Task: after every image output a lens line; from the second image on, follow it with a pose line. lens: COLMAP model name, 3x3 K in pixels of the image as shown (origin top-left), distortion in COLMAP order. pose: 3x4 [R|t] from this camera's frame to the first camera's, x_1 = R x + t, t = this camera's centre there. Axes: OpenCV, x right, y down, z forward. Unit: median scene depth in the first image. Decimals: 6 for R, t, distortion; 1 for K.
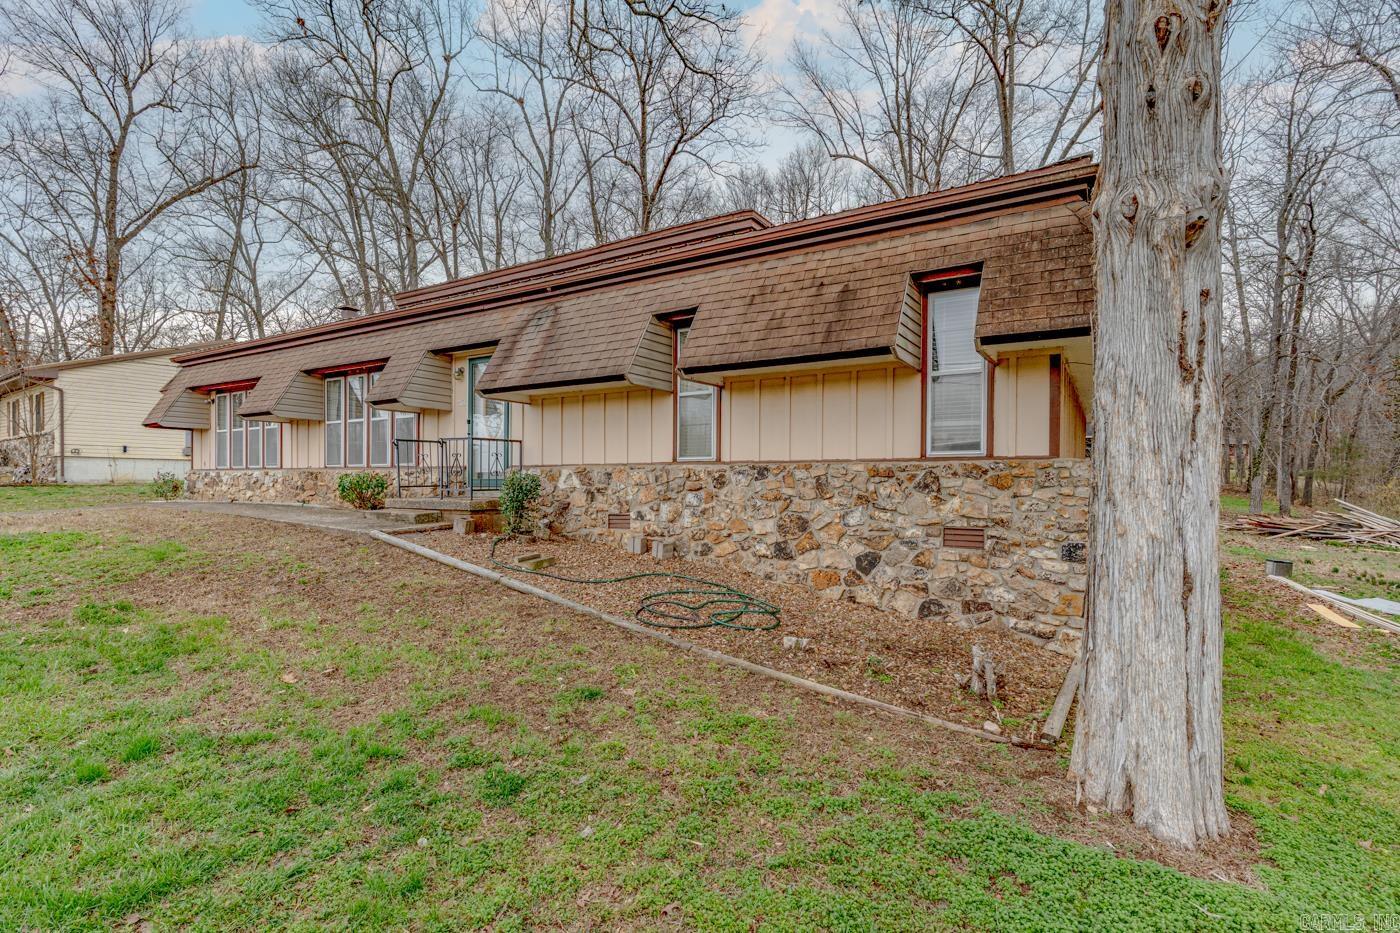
lens RADIAL K [[681.6, 0, 699.8], [0, 681.6, 476.4], [0, 0, 1]] dist [-0.004266, -0.001166]
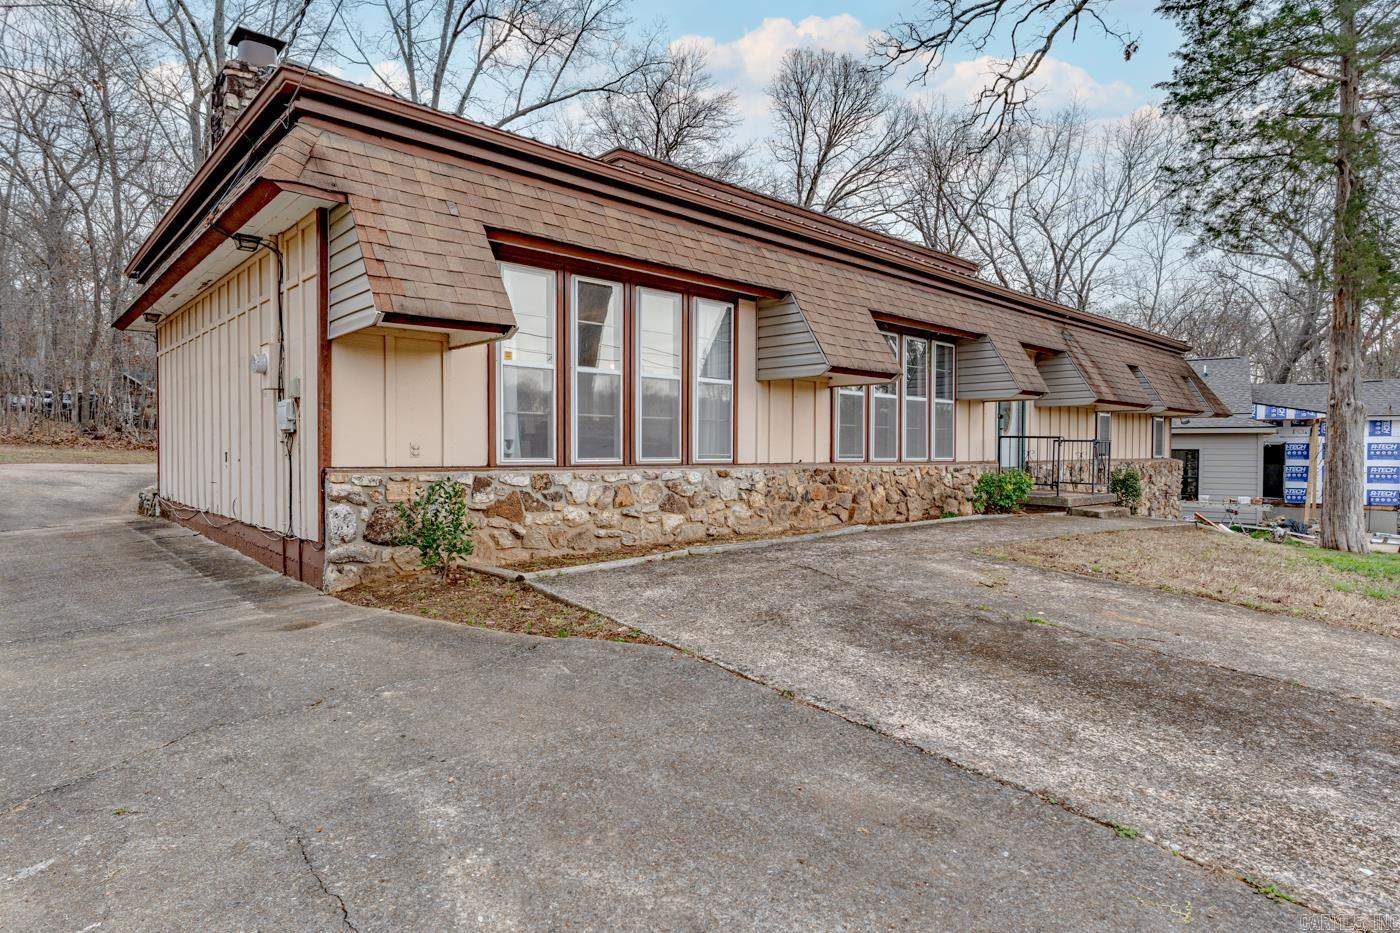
lens RADIAL K [[785.6, 0, 702.5], [0, 785.6, 463.7], [0, 0, 1]] dist [-0.021405, 0.000513]
pose [[0.284619, -0.015804, 0.958510, -1.224959], [-0.013455, 0.999700, 0.020479, -0.024852], [-0.958546, -0.018725, 0.284321, 0.866198]]
